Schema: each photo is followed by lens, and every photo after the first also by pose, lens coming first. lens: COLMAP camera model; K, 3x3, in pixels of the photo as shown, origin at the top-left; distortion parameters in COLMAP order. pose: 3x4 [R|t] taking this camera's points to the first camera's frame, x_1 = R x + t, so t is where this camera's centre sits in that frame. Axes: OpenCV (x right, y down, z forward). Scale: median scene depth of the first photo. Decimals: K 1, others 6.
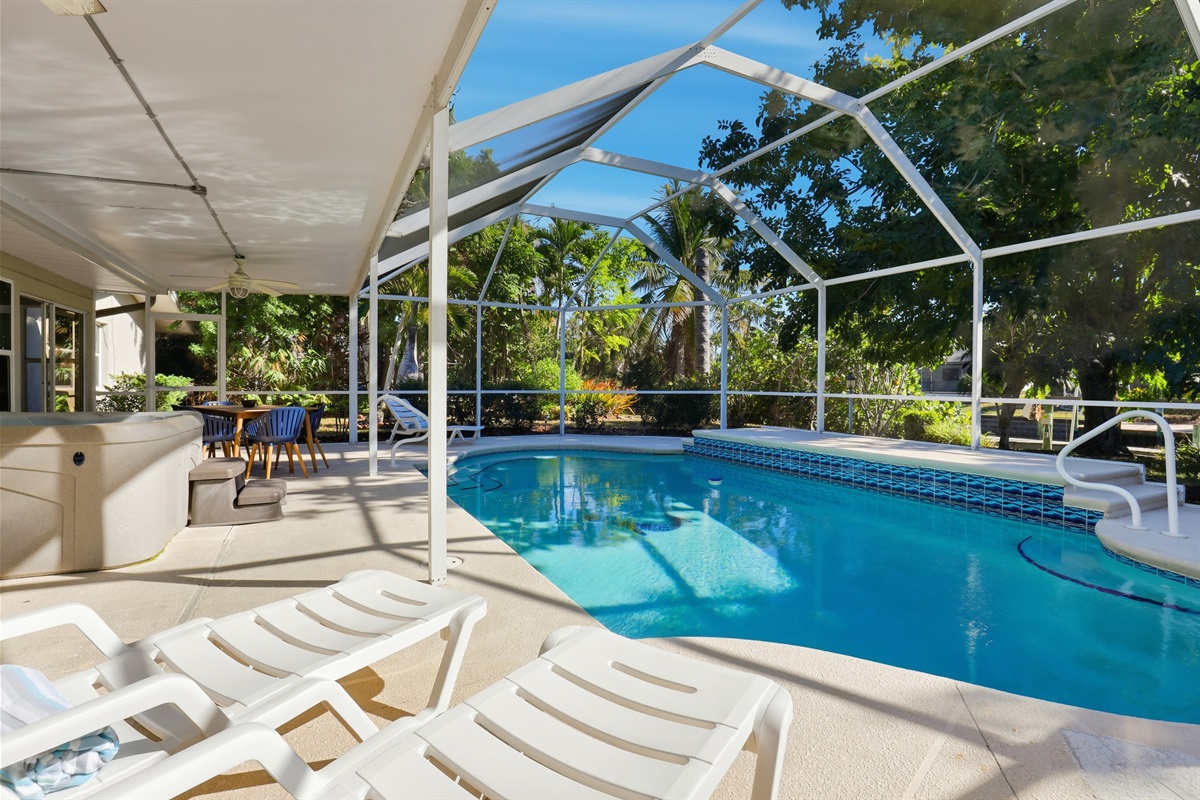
lens RADIAL K [[550.7, 0, 596.5], [0, 550.7, 392.7], [0, 0, 1]] dist [-0.001105, -0.000178]
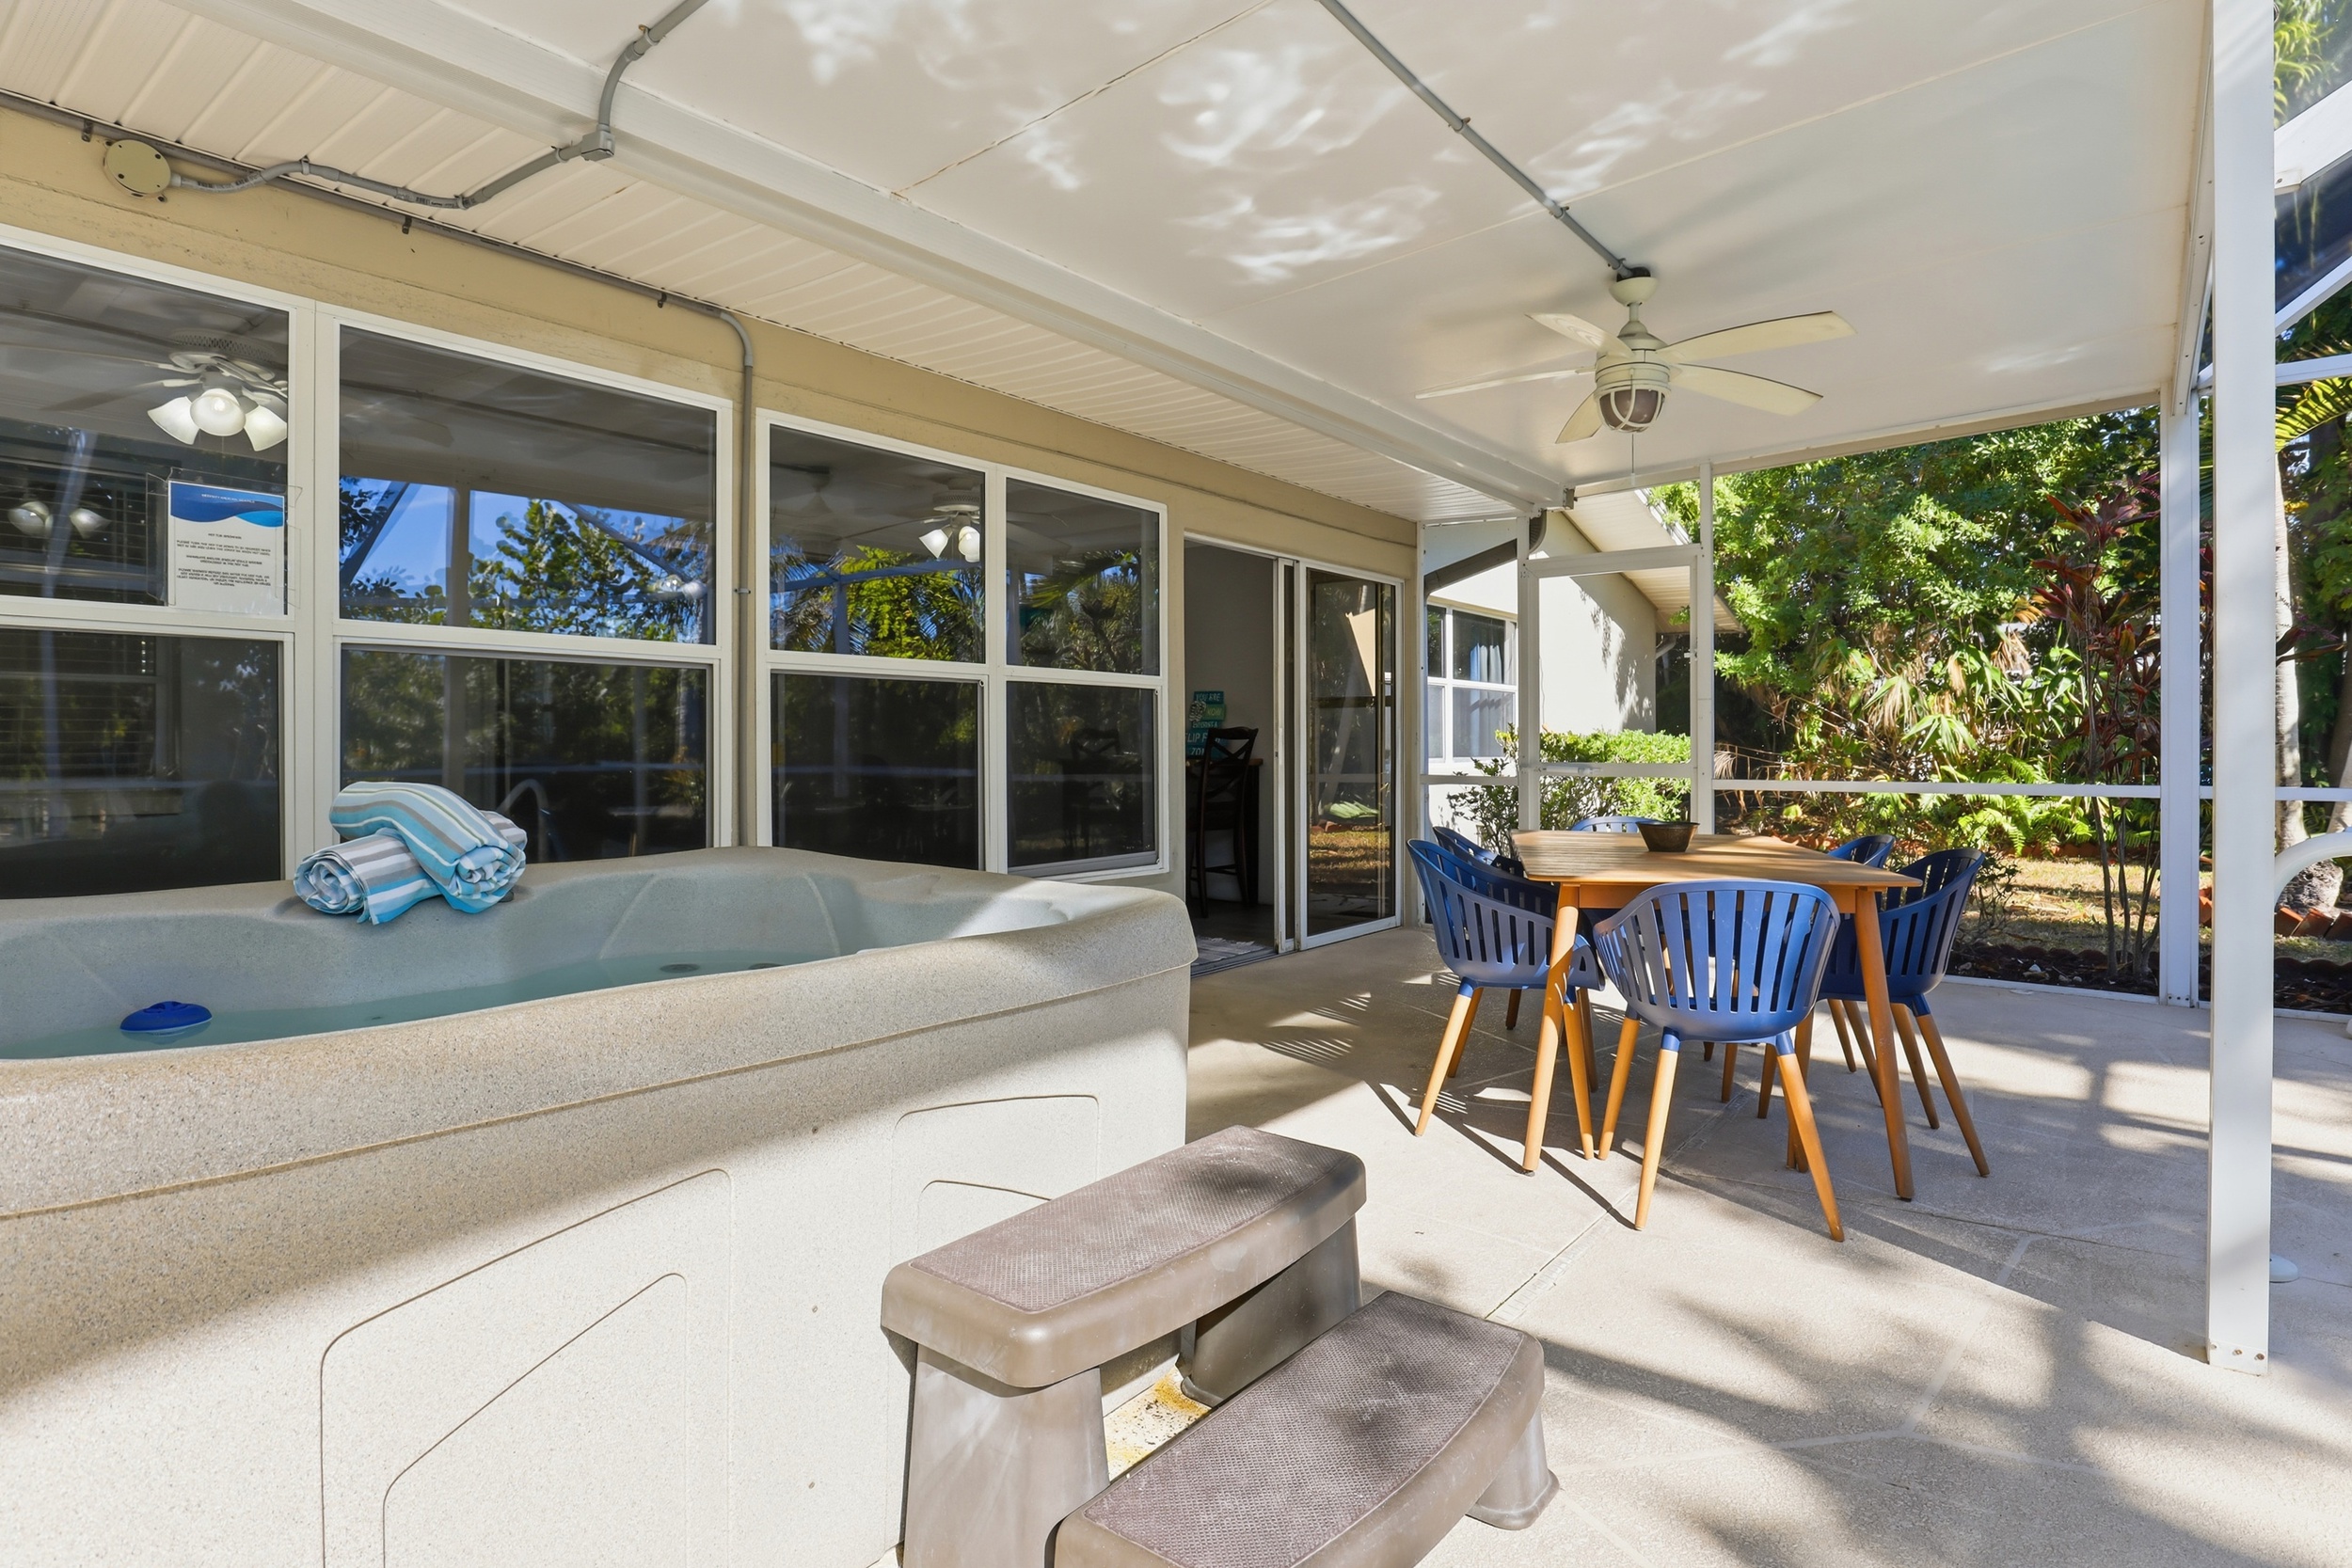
lens RADIAL K [[1201.1, 0, 1167.2], [0, 1201.1, 762.8], [0, 0, 1]] dist [-0.001799, -0.000708]
pose [[0.408050, 0.006628, -0.912936, -0.108908], [-0.013135, 0.999913, 0.001389, -0.006432], [0.912865, 0.011425, 0.408101, 0.286619]]
